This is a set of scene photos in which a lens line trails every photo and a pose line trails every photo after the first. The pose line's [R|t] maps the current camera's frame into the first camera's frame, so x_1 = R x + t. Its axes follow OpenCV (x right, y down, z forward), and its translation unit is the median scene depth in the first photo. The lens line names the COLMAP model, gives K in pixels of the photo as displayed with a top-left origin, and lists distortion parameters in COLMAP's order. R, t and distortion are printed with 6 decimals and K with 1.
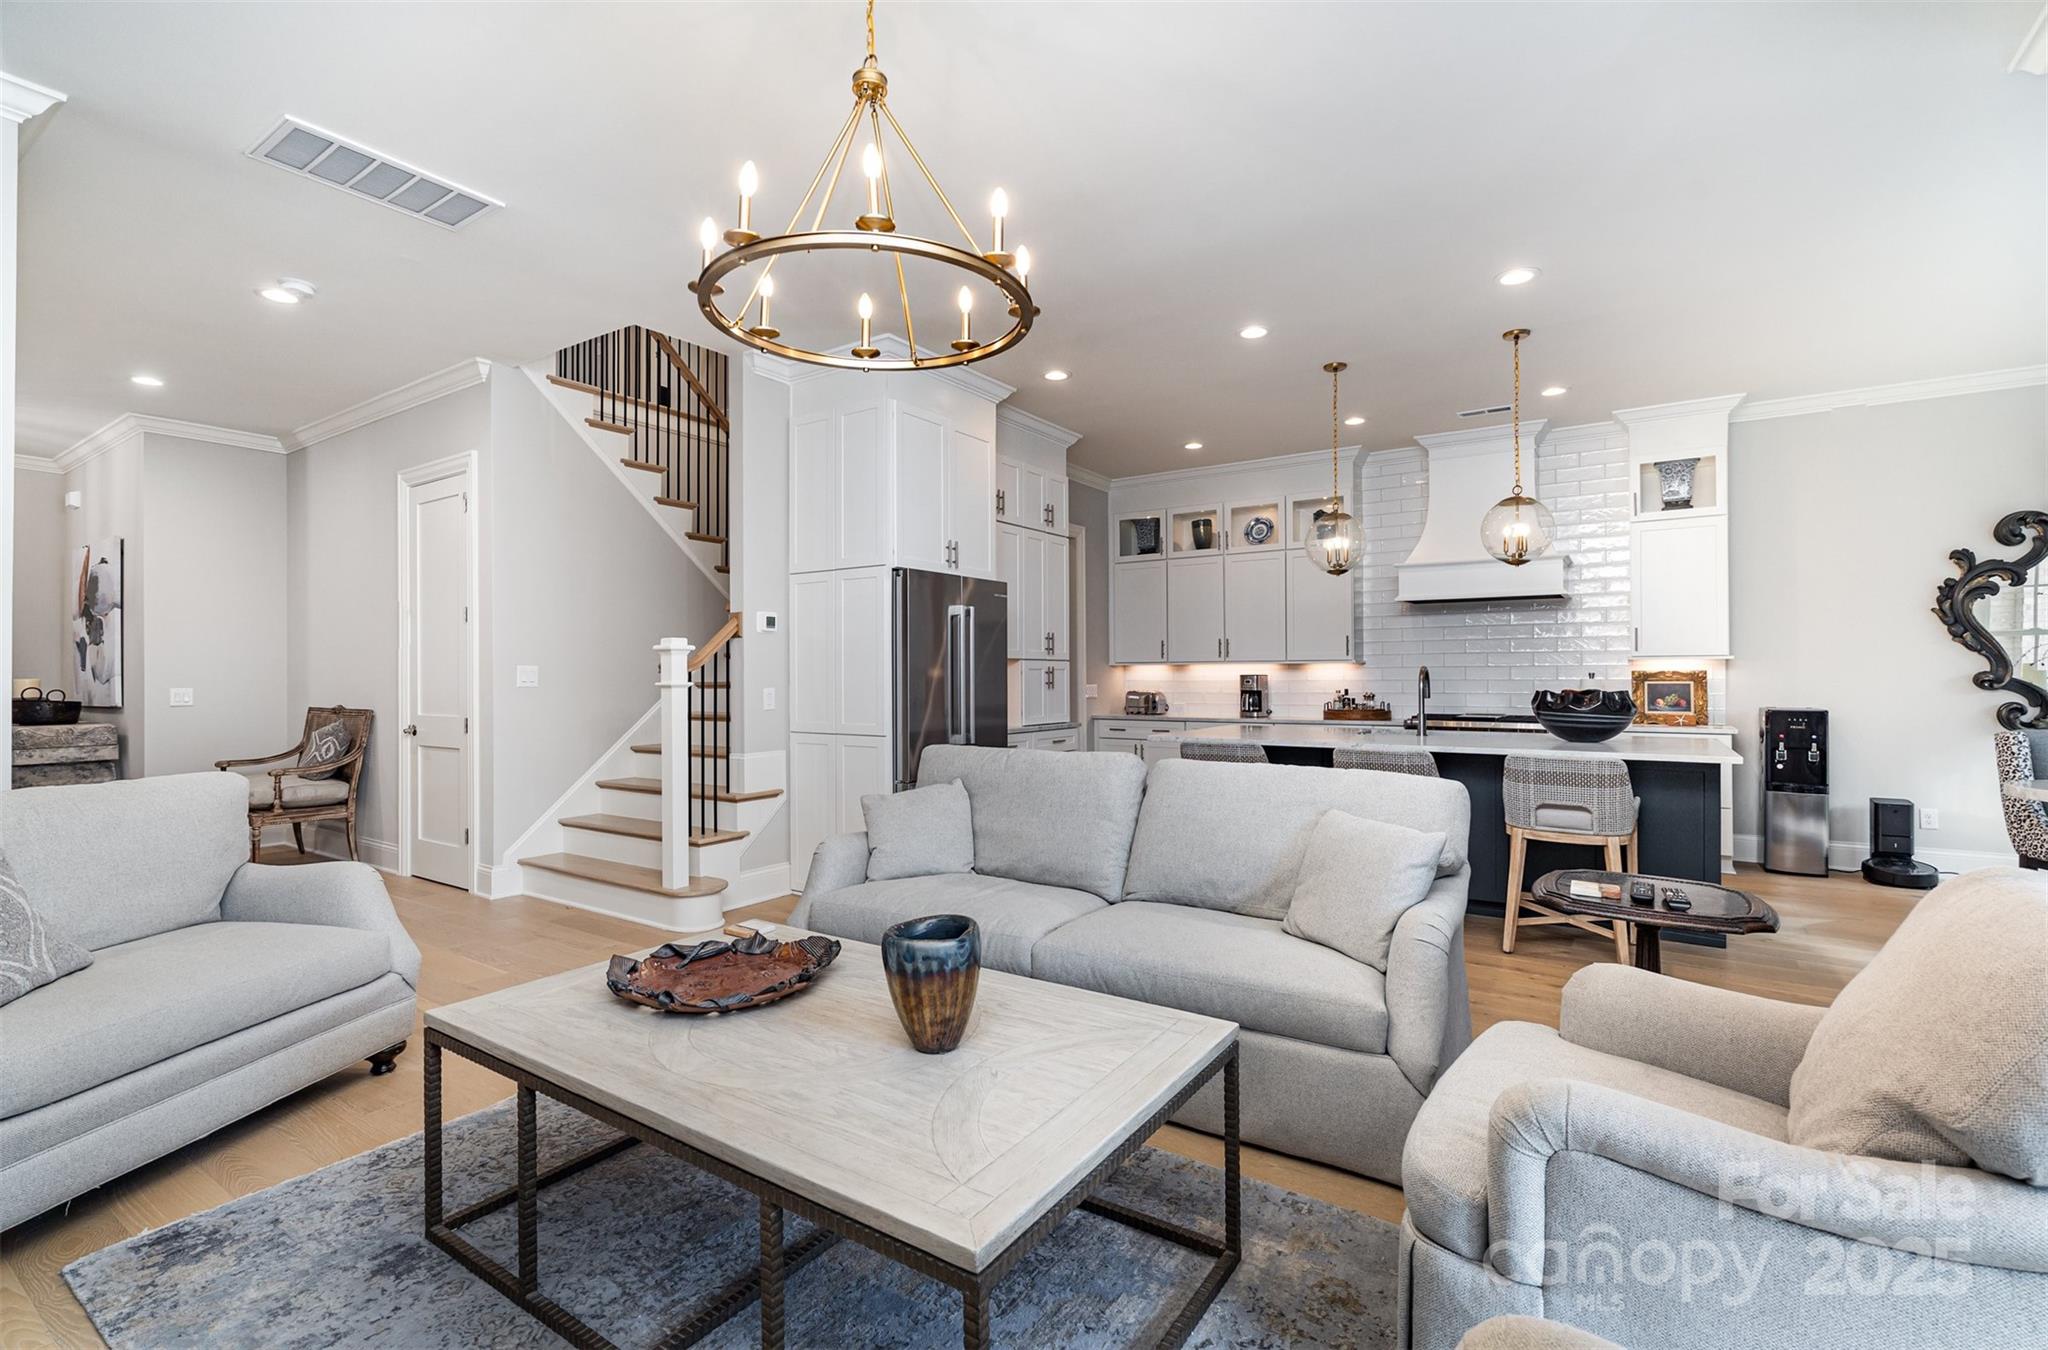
lens RADIAL K [[935.0, 0, 1014.8], [0, 935.0, 675.6], [0, 0, 1]] dist [-0.003517, -0.001053]
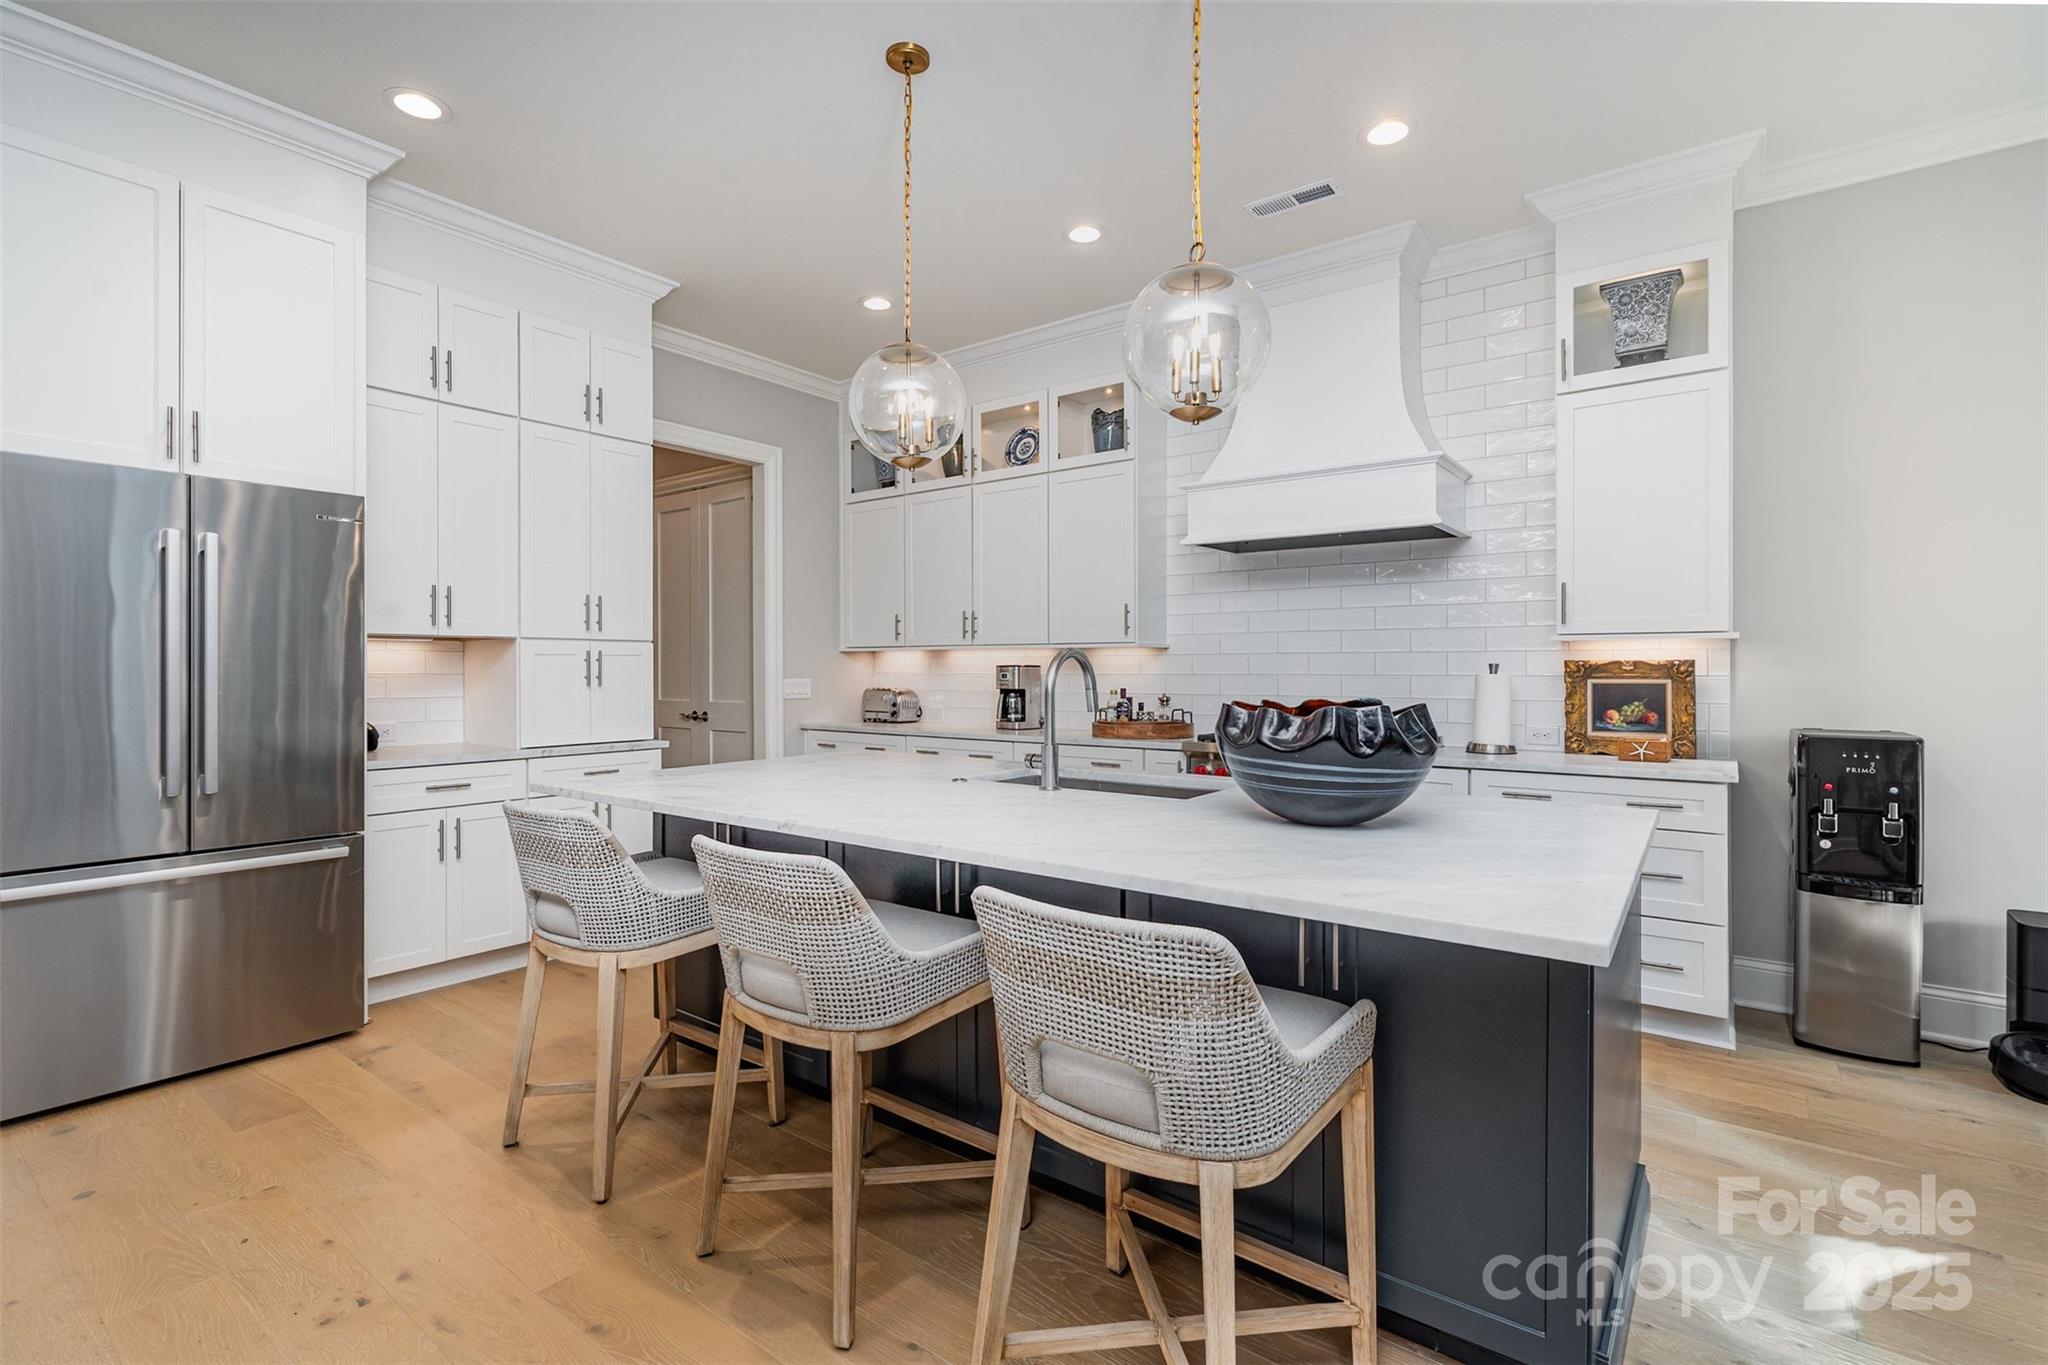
lens RADIAL K [[935.0, 0, 1031.6], [0, 935.0, 675.3], [0, 0, 1]] dist [-0.003517, -0.001053]
pose [[0.998399, 0.004826, -0.056366, 0.380354], [-0.004484, 0.999971, 0.006200, 0.002091], [0.056394, -0.005937, 0.998391, 0.426169]]
